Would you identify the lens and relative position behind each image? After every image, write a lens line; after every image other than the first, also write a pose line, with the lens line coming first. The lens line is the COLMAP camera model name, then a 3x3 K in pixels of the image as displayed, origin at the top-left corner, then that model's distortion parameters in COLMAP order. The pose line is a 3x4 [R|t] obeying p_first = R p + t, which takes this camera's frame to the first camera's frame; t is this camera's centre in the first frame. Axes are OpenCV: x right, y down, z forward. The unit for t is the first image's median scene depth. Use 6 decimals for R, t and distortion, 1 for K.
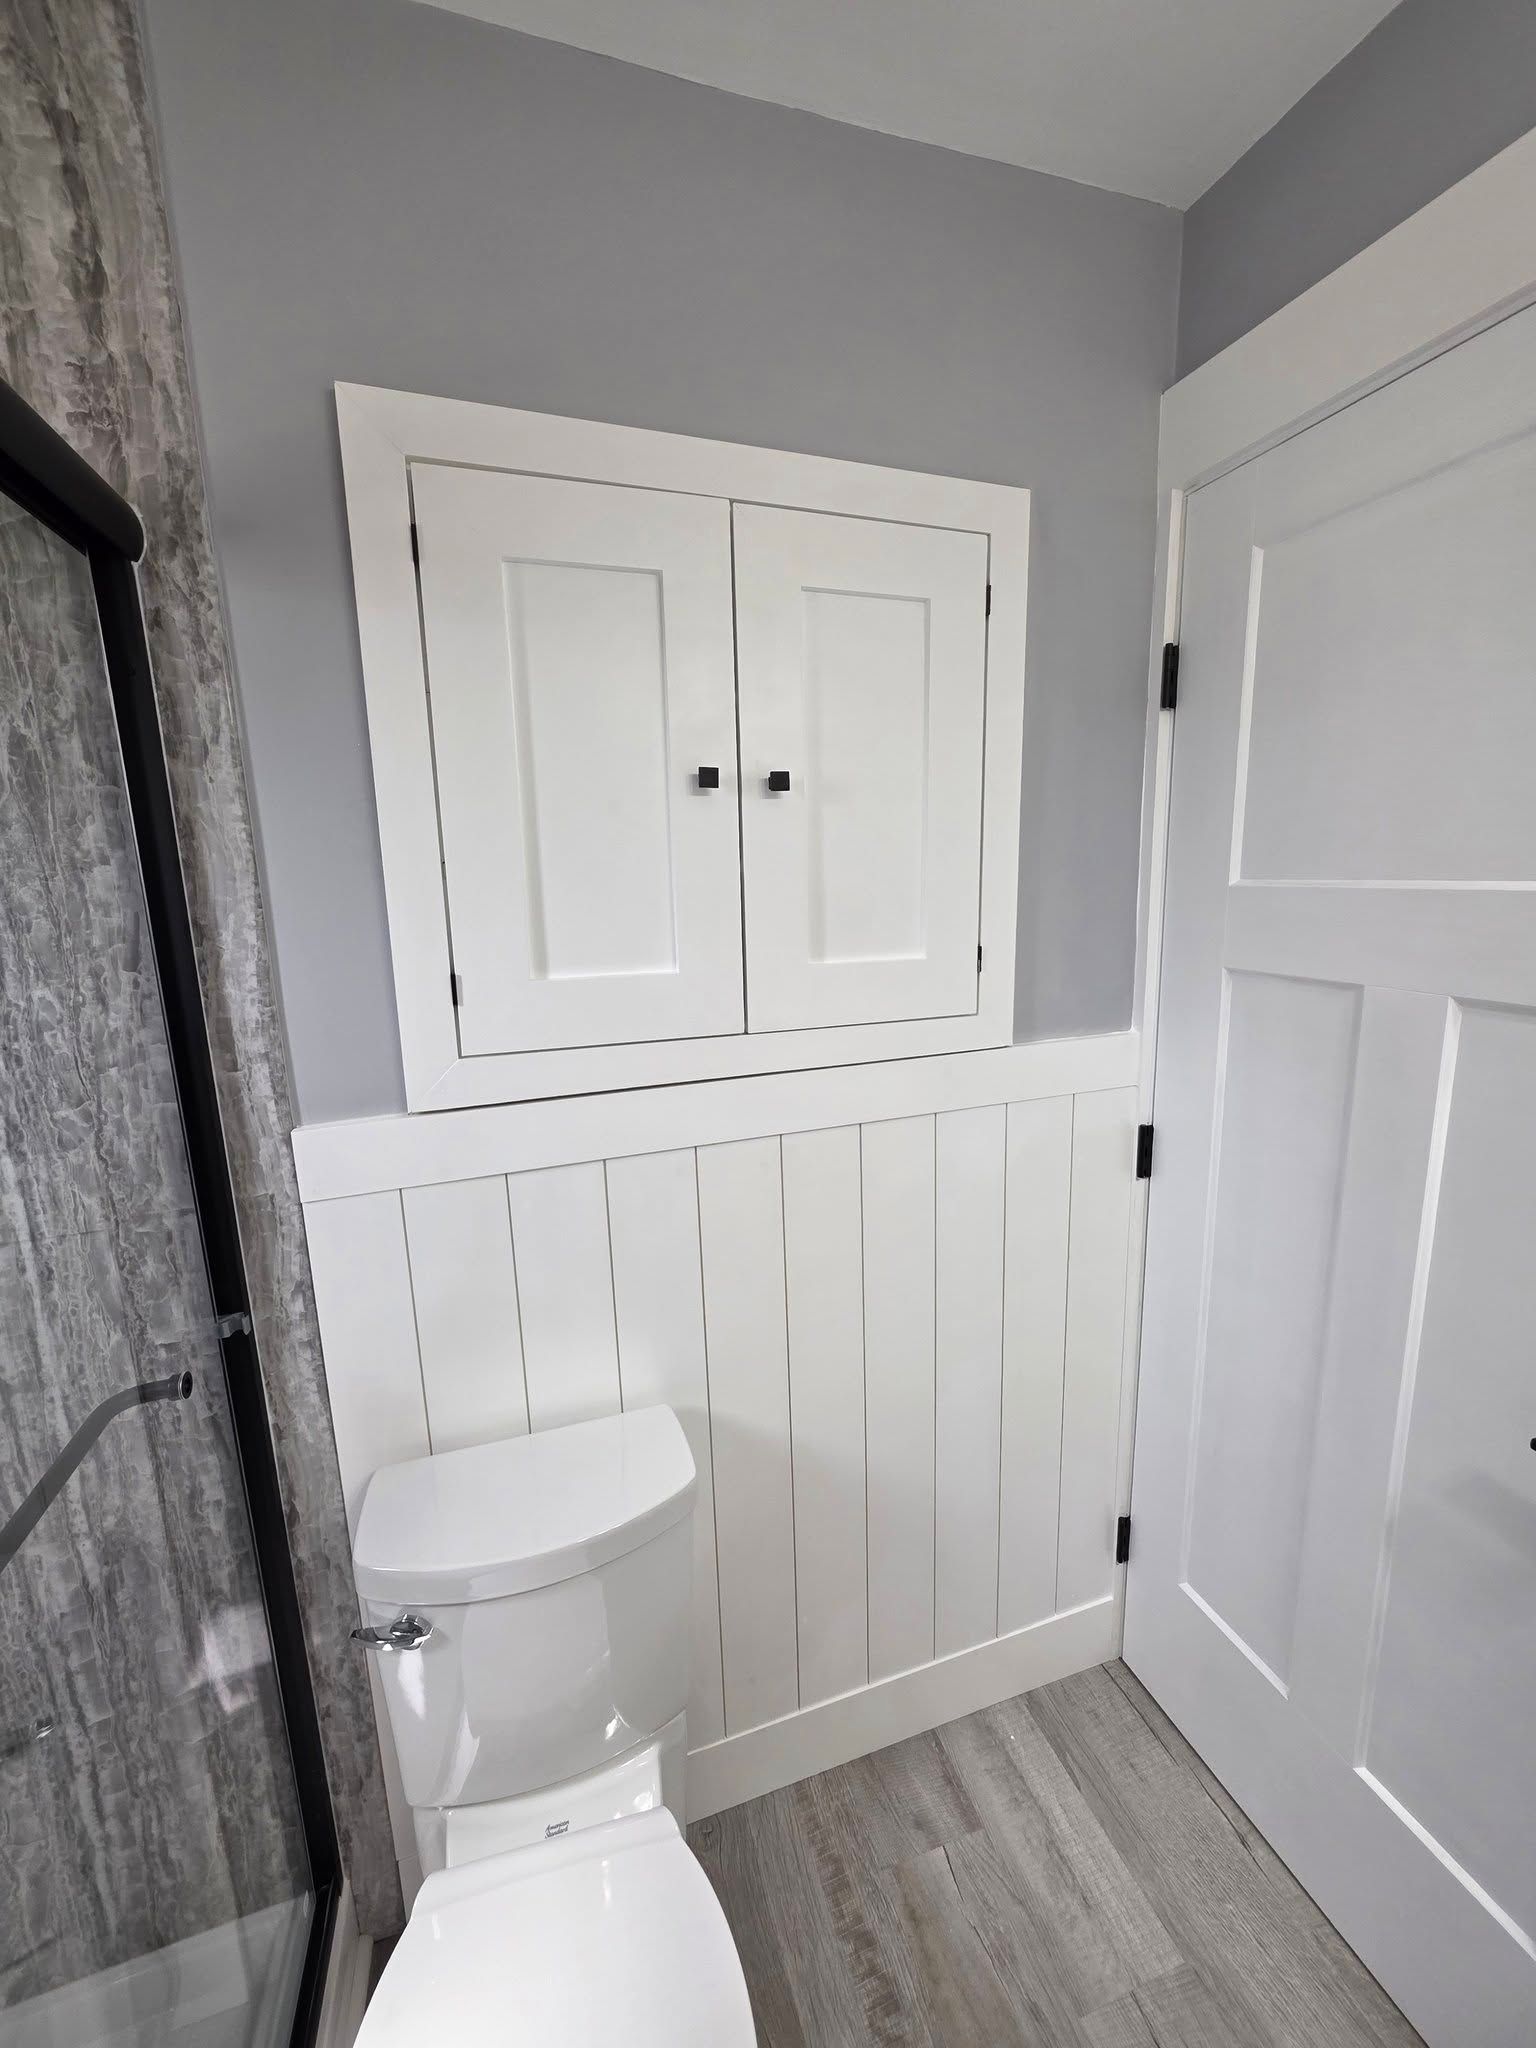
lens RADIAL K [[812.6, 0, 768.5], [0, 812.6, 1020.9], [0, 0, 1]] dist [-0.001253, 0.001126]
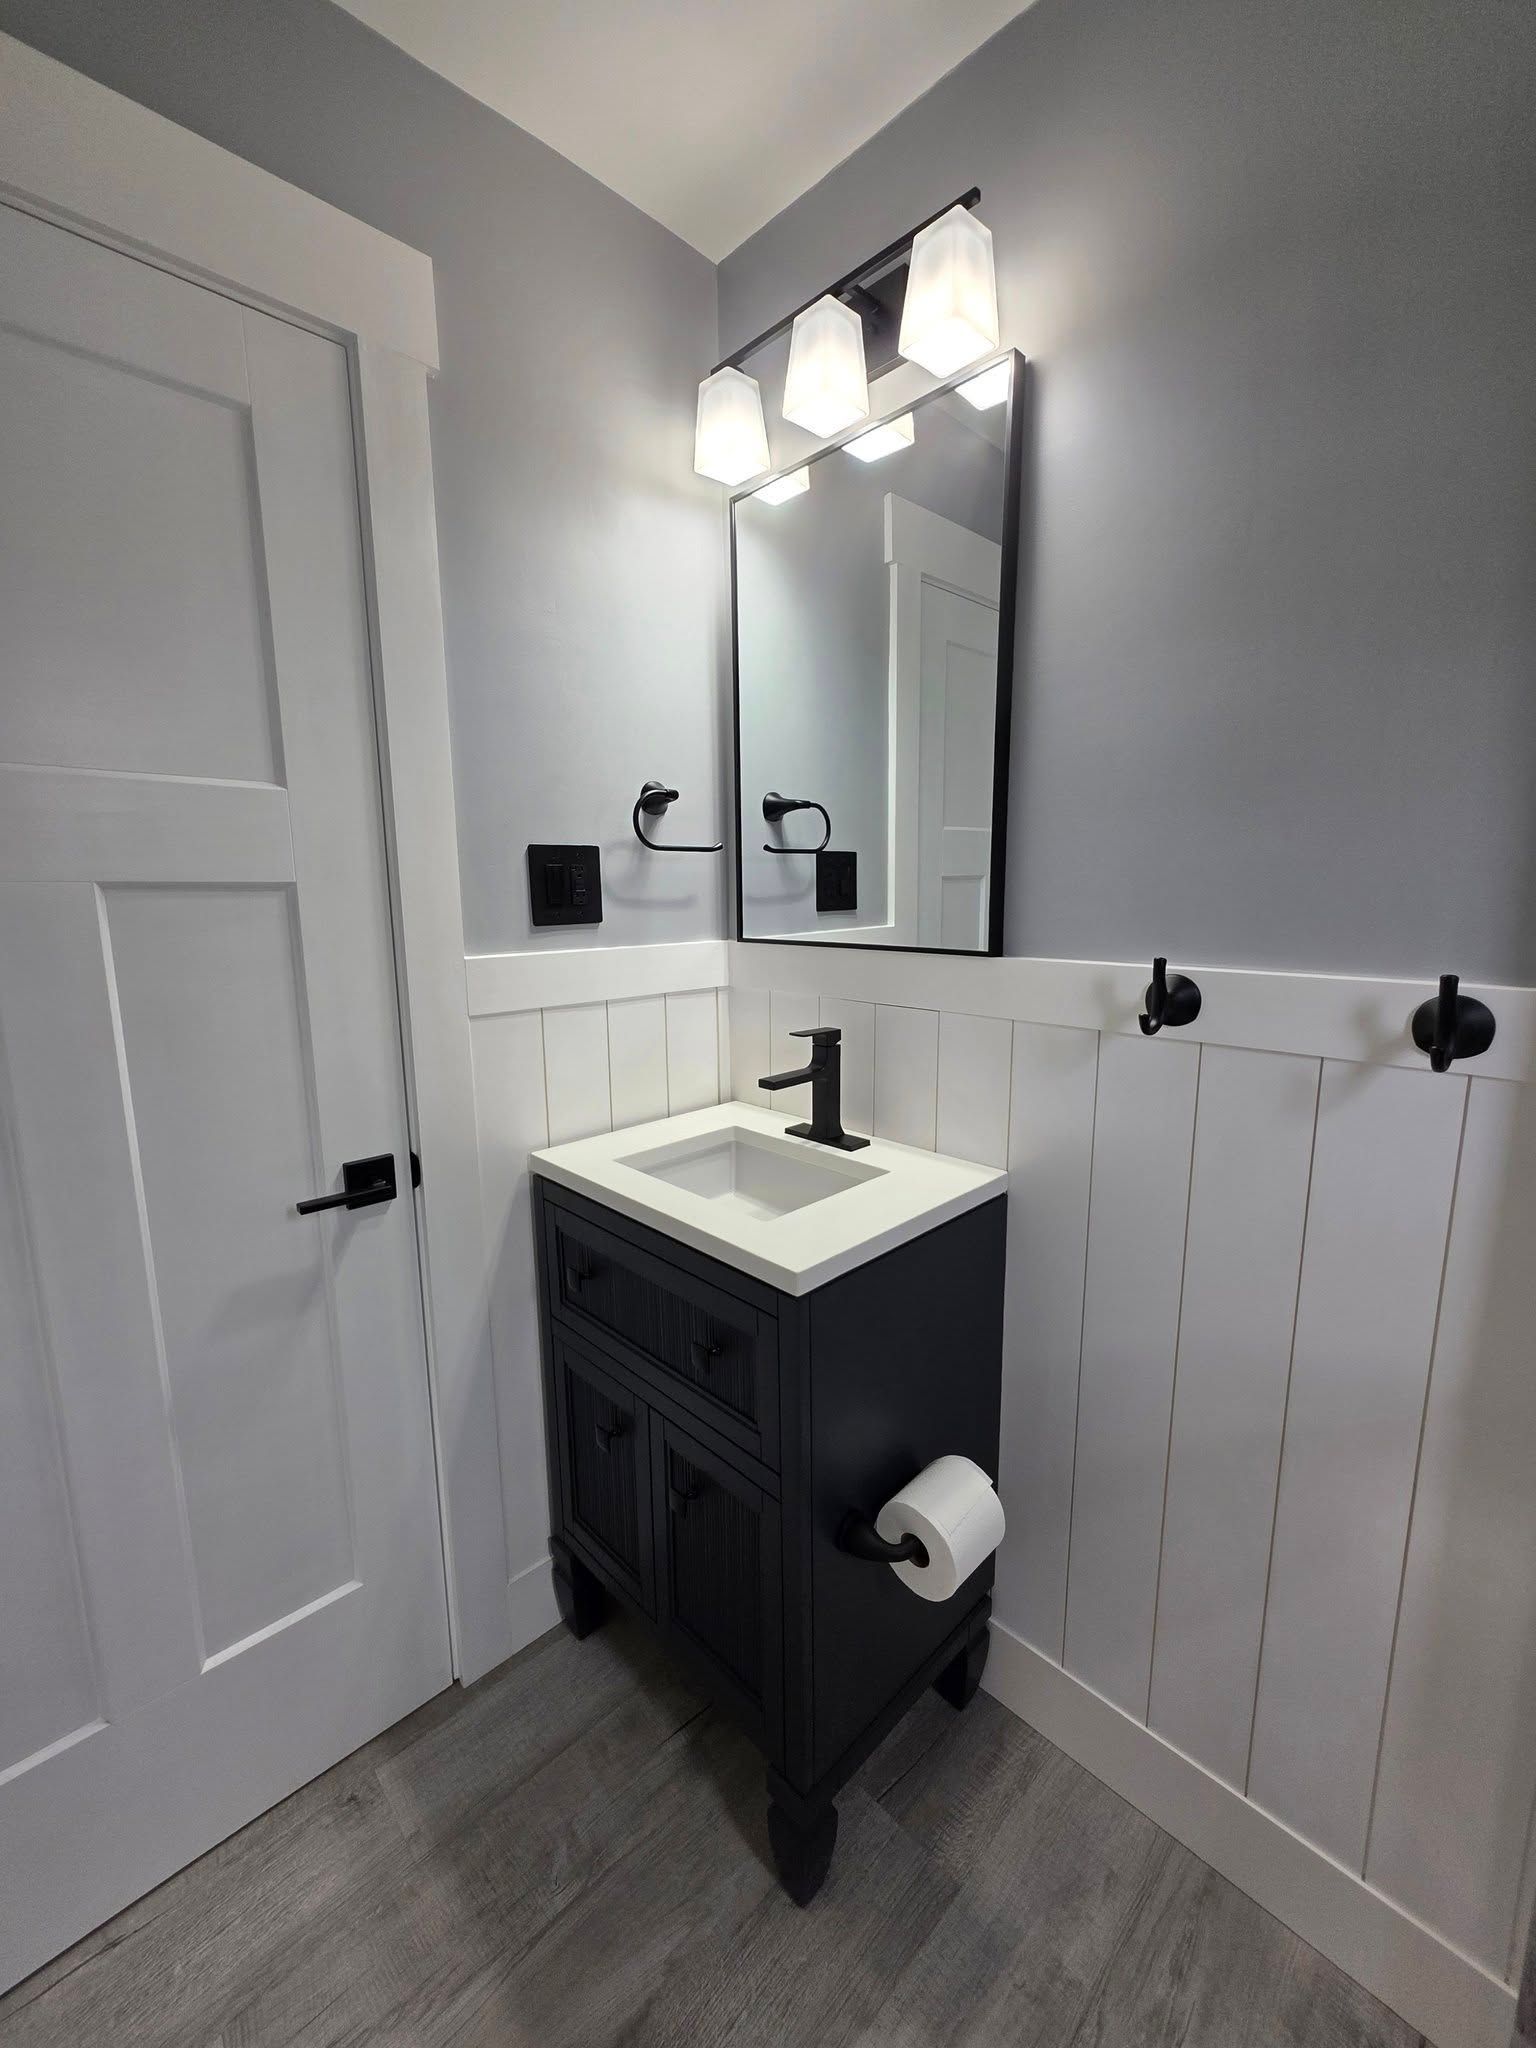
lens RADIAL K [[812.6, 0, 768.6], [0, 812.6, 1022.8], [0, 0, 1]] dist [-0.001253, 0.001126]
pose [[-0.437511, -0.120809, 0.891061, -0.375936], [0.183237, 0.958164, 0.219876, 0.056816], [-0.880345, 0.259473, -0.397071, 0.563195]]
